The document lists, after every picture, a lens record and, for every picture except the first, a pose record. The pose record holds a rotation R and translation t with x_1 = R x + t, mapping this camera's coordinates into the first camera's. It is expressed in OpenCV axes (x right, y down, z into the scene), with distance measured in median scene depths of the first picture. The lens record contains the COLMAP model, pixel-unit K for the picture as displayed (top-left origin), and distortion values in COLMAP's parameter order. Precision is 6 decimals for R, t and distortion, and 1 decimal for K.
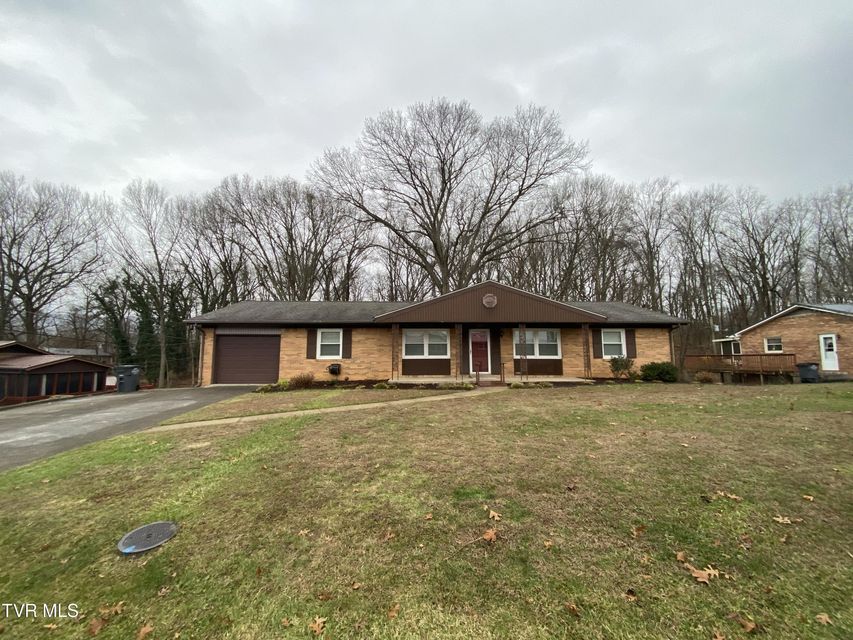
lens RADIAL K [[344.9, 0, 424.5], [0, 344.9, 320.0], [0, 0, 1]] dist [0.017305, -0.018996]
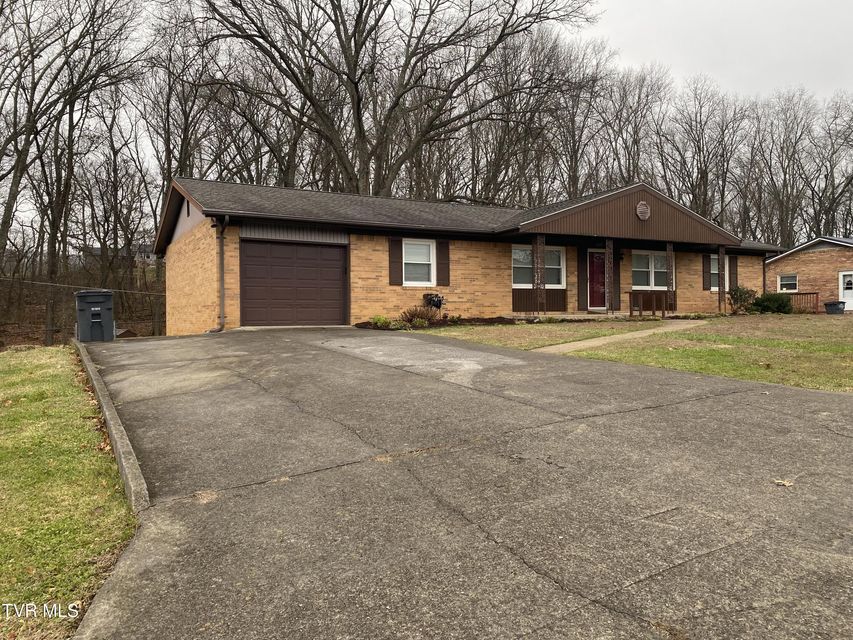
lens RADIAL K [[636.6, 0, 427.1], [0, 636.6, 314.9], [0, 0, 1]] dist [0.019688, -0.001174]
pose [[0.894648, -0.005170, 0.446742, -0.777872], [-0.043928, 0.994070, 0.099475, 0.047166], [-0.444607, -0.108620, 0.889115, -0.058289]]
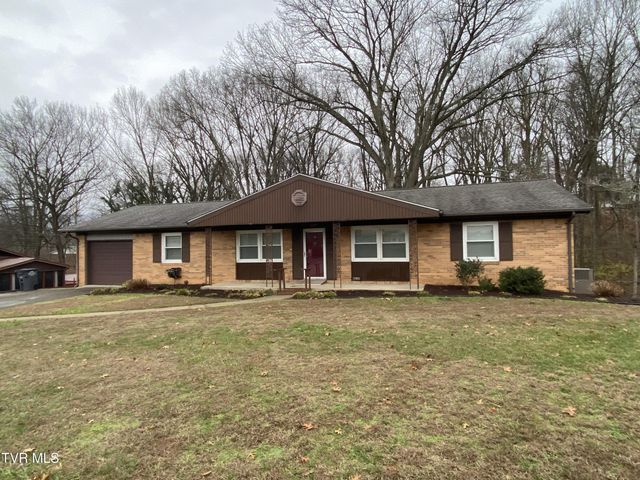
lens RADIAL K [[430.9, 0, 320.0], [0, 430.9, 240.0], [0, 0, 1]] dist [-0.003549, -0.003969]
pose [[0.933925, -0.021404, -0.356828, 0.566042], [0.044293, 0.997442, 0.056098, -0.004564], [0.354715, -0.068196, 0.932484, -0.011200]]
